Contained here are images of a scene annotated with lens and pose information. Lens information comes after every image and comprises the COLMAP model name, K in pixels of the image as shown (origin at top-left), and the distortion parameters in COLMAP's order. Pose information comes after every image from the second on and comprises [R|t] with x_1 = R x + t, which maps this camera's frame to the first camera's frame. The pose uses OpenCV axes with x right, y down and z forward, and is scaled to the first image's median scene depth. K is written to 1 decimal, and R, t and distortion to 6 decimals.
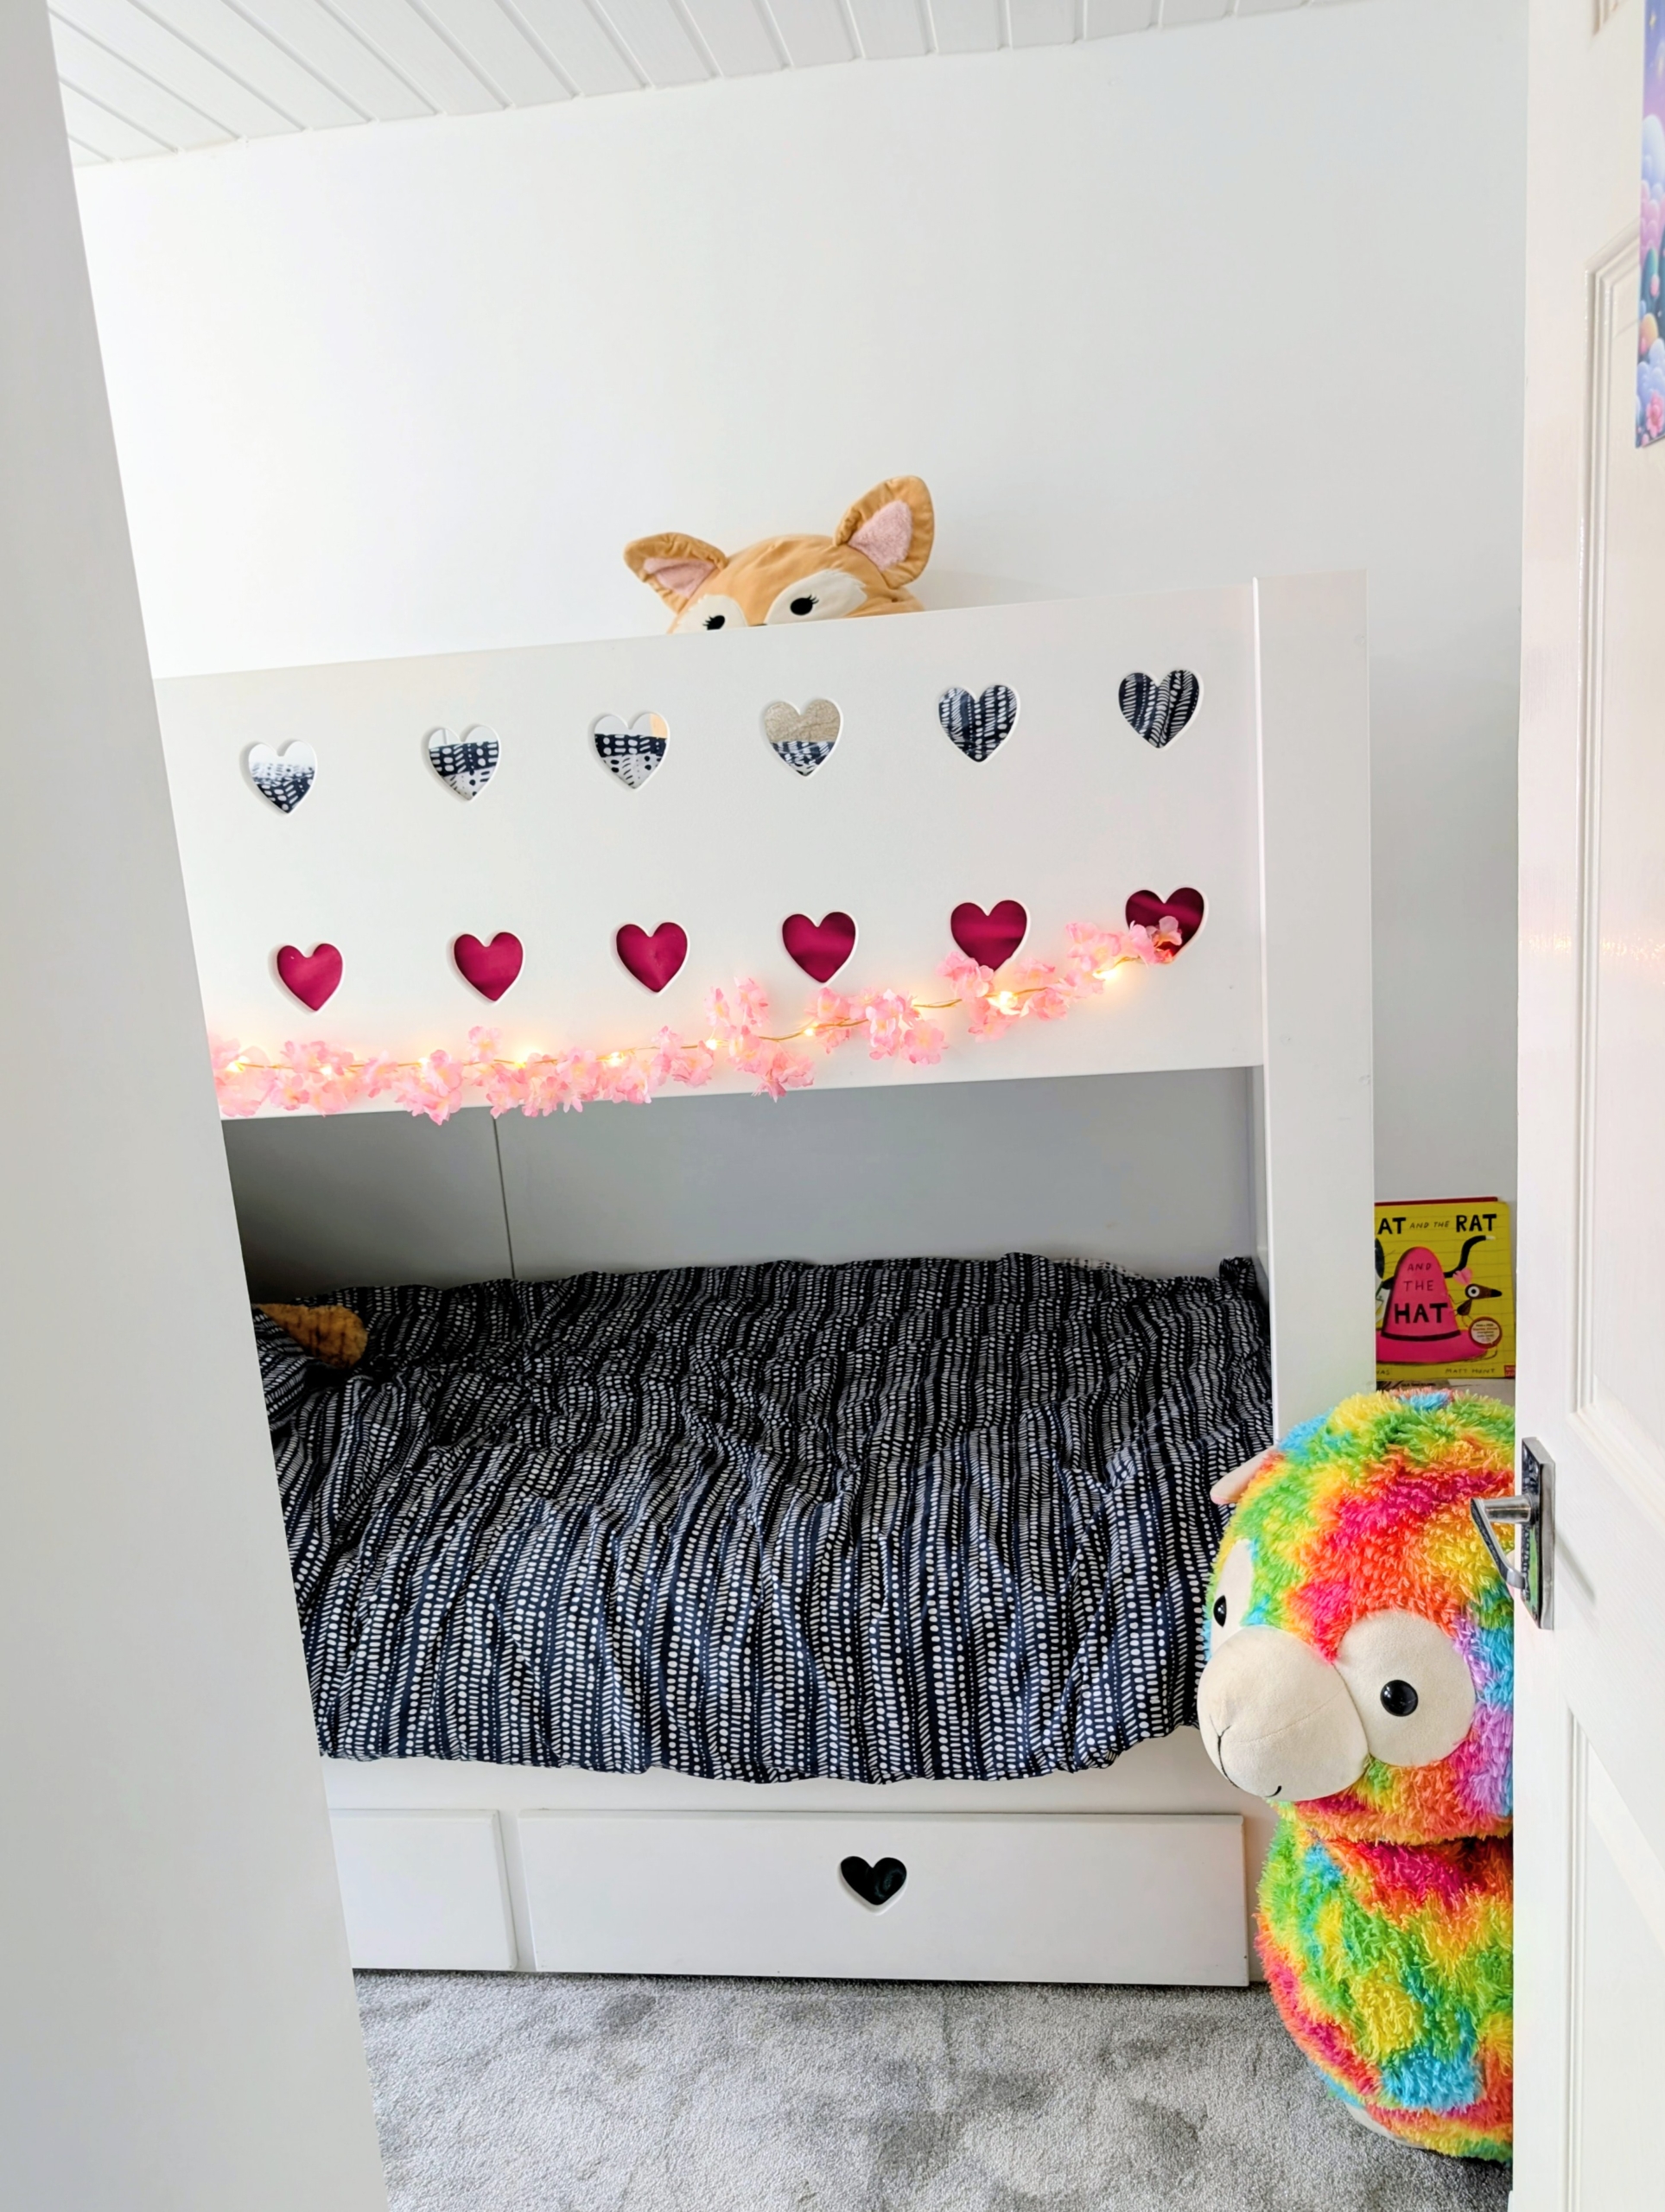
lens RADIAL K [[1606.1, 0, 836.7], [0, 1606.1, 1103.4], [0, 0, 1]] dist [0.015921, -0.019512]
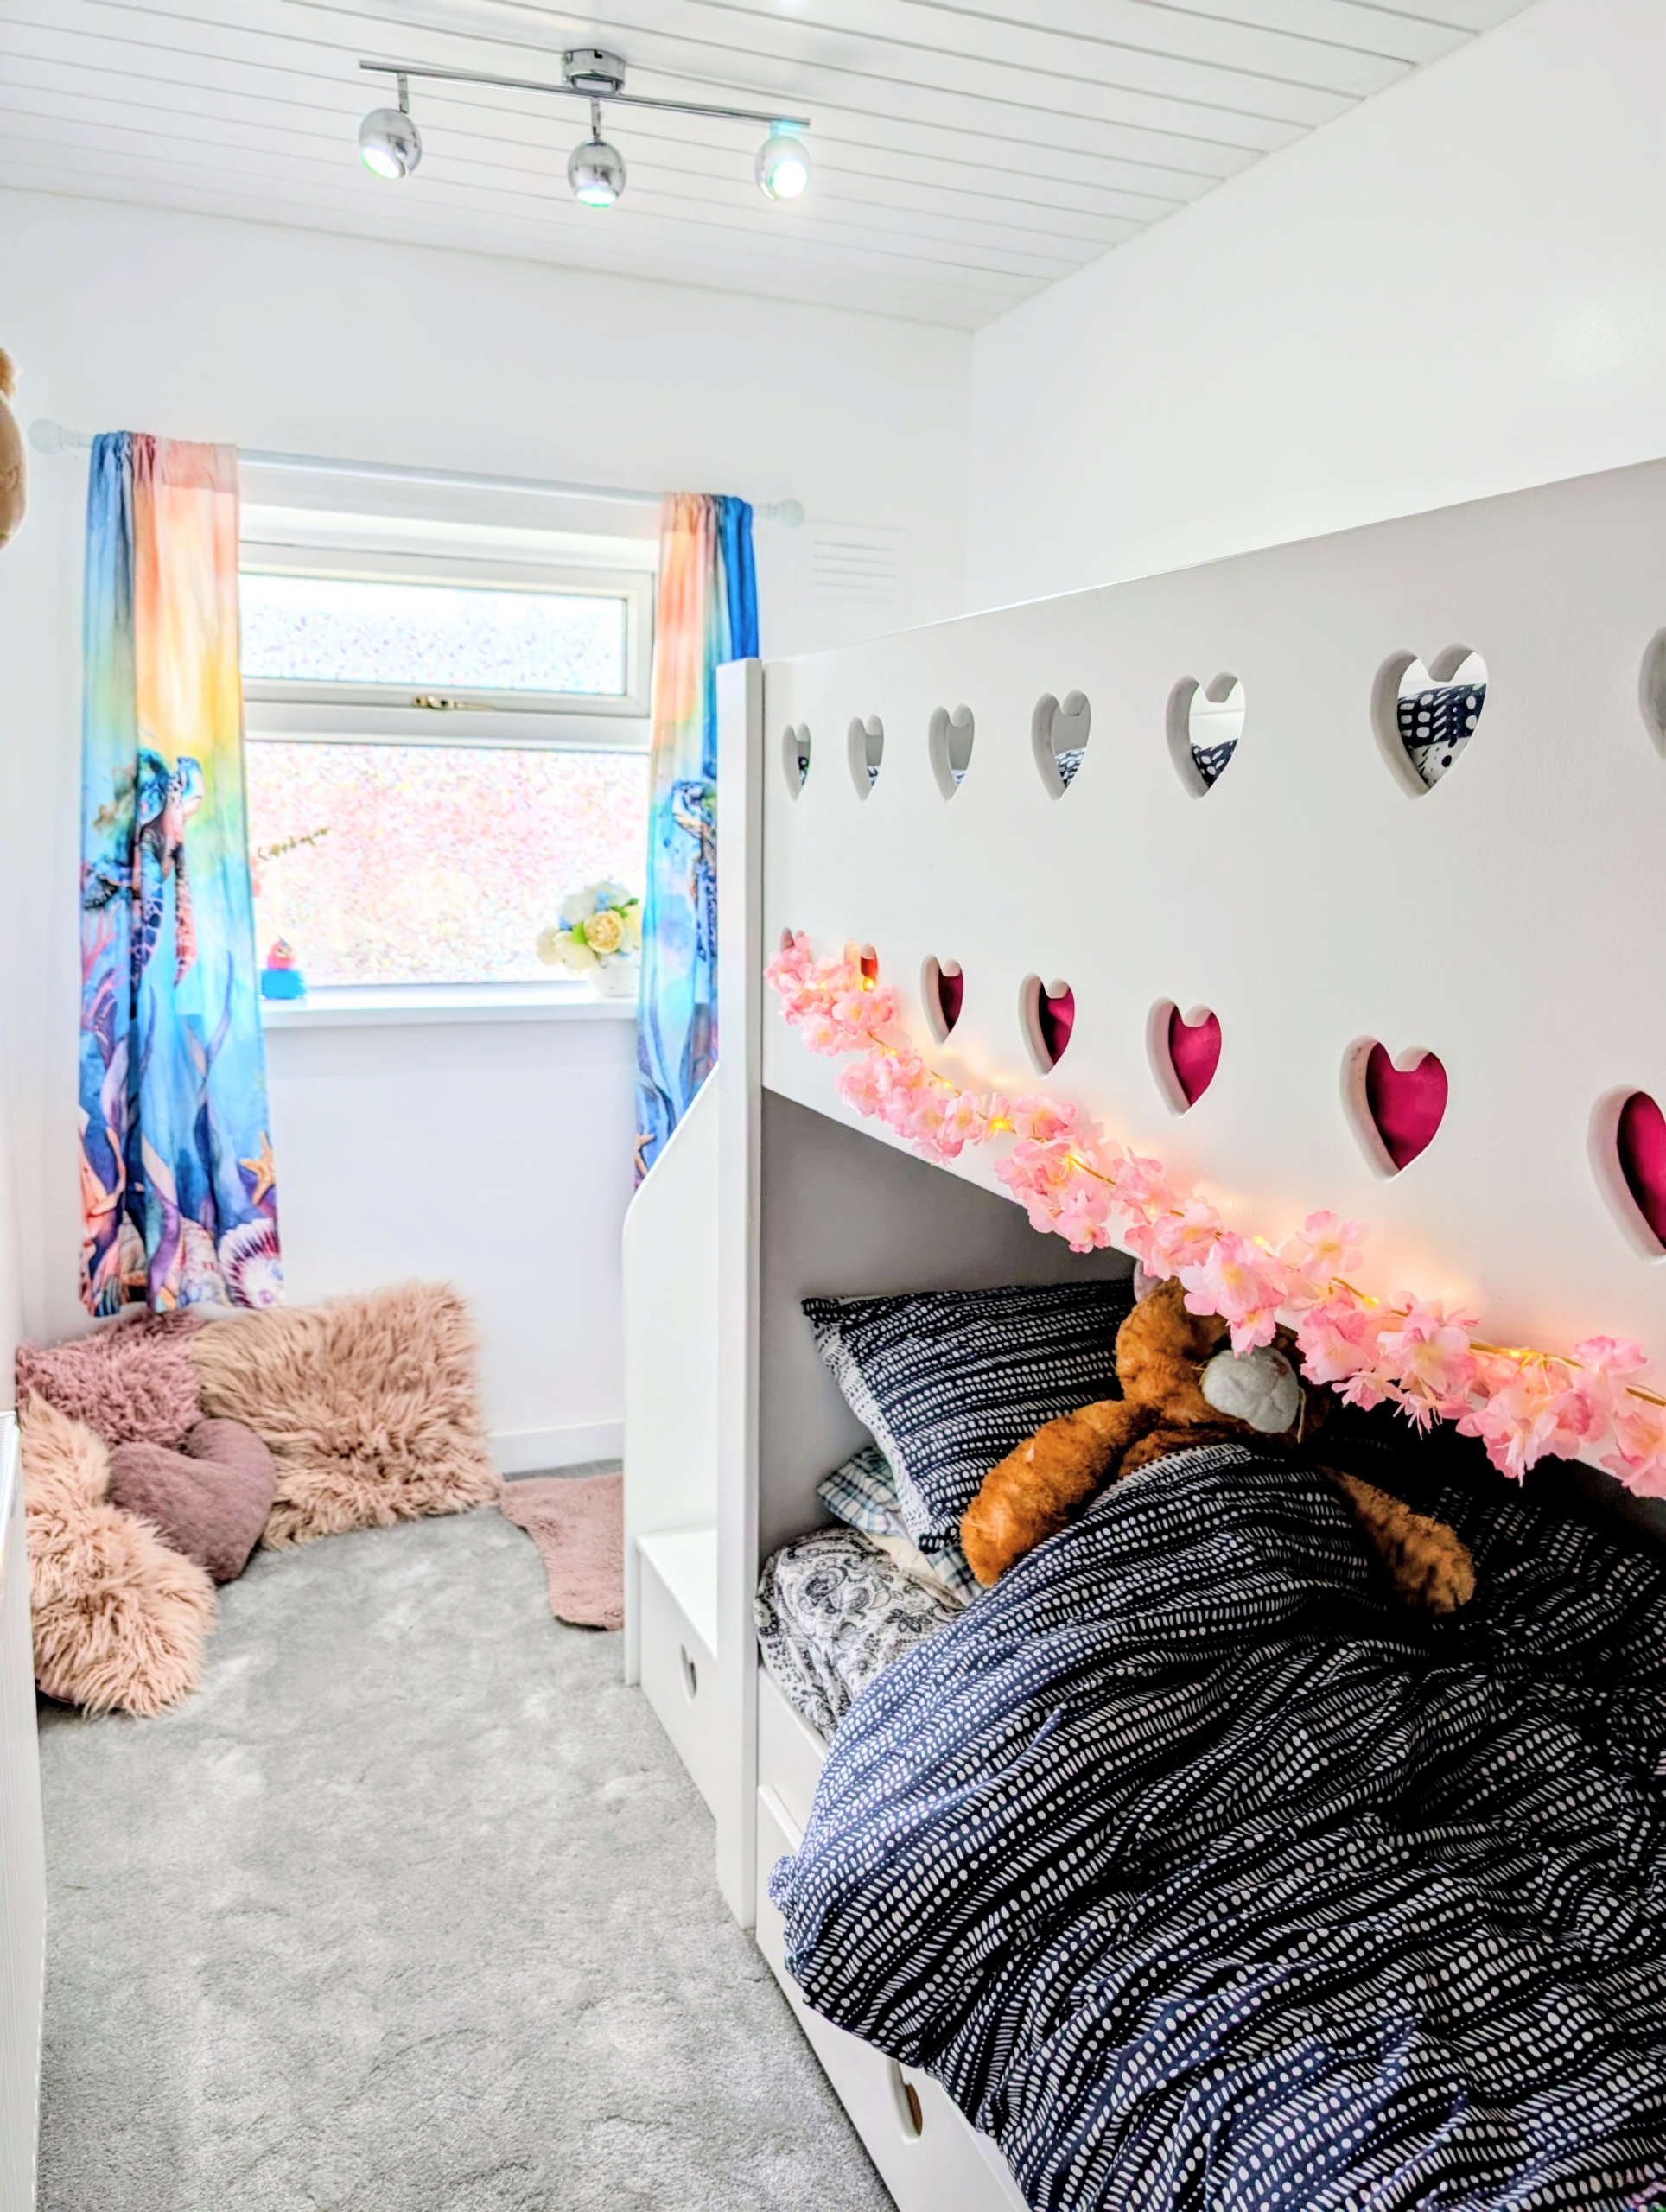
lens RADIAL K [[1606.2, 0, 830.0], [0, 1606.2, 1109.8], [0, 0, 1]] dist [0.015921, -0.019512]
pose [[0.501353, 0.243794, -0.830187, 0.115908], [-0.243089, 0.960526, 0.135267, -0.099234], [0.830393, 0.133993, 0.540826, 0.496856]]
